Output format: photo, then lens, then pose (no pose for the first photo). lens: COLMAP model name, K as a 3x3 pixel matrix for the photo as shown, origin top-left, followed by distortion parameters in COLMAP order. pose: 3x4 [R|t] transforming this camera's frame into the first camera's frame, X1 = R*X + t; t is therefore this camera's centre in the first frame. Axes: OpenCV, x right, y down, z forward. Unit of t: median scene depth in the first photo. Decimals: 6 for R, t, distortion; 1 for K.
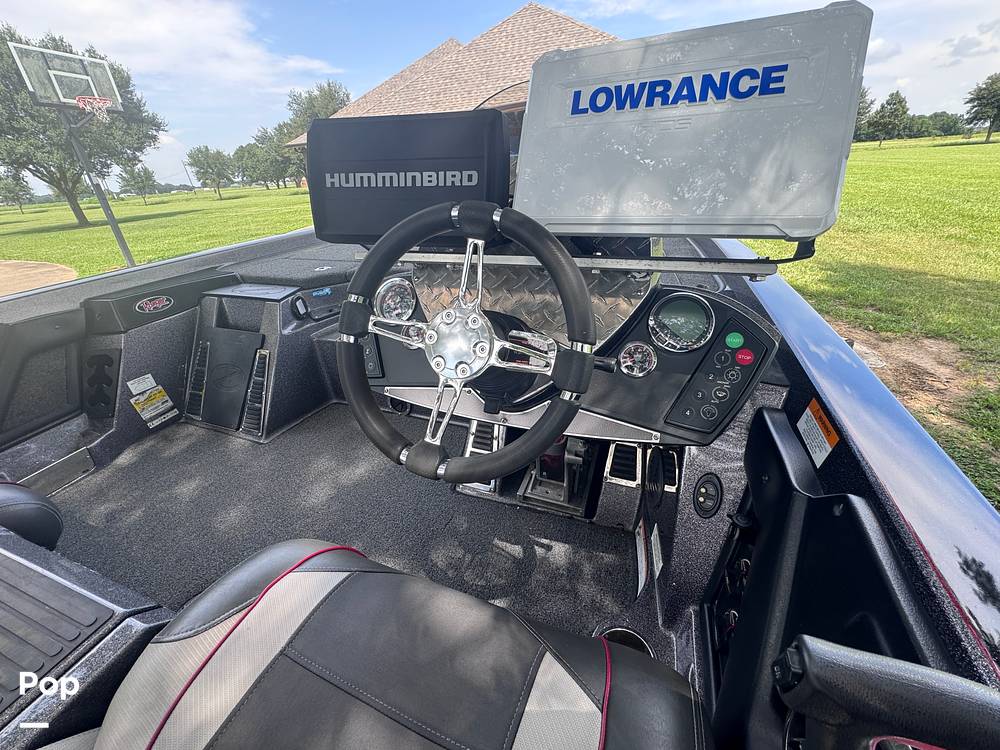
lens RADIAL K [[394.4, 0, 500.0], [0, 394.4, 375.0], [0, 0, 1]] dist [-0.016401, -0.000150]
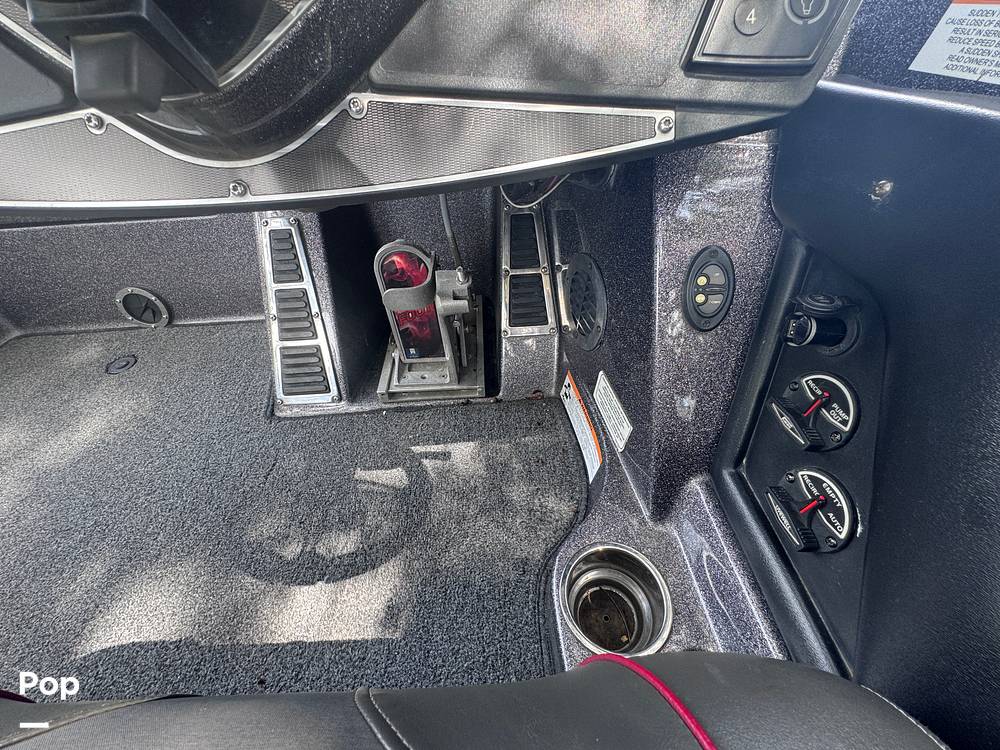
lens RADIAL K [[394.4, 0, 500.0], [0, 394.4, 375.0], [0, 0, 1]] dist [-0.016401, -0.000150]
pose [[0.918607, -0.265401, 0.292785, 0.053225], [0.181875, 0.941716, 0.283008, 0.151917], [-0.350831, -0.206723, 0.913336, 0.414043]]
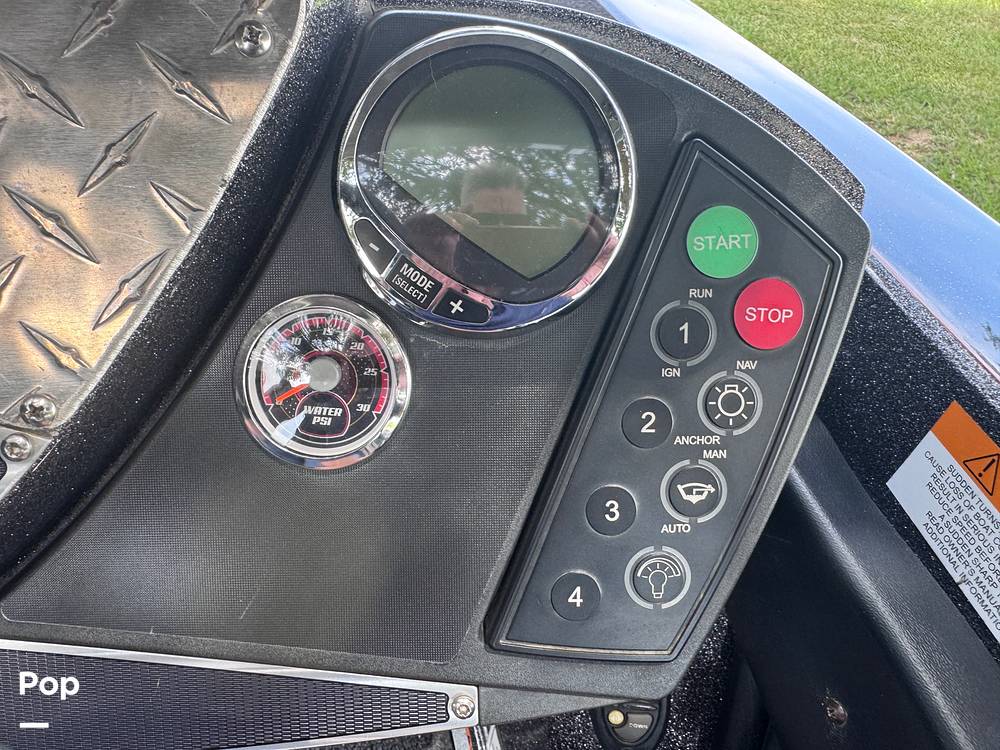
lens RADIAL K [[719.1, 0, 499.4], [0, 719.1, 391.4], [0, 0, 1]] dist [0.046055, 0.000576]
pose [[0.874368, -0.248276, 0.416941, 0.176450], [0.150881, 0.955712, 0.252686, -0.074043], [-0.461211, -0.158032, 0.873104, 0.402442]]
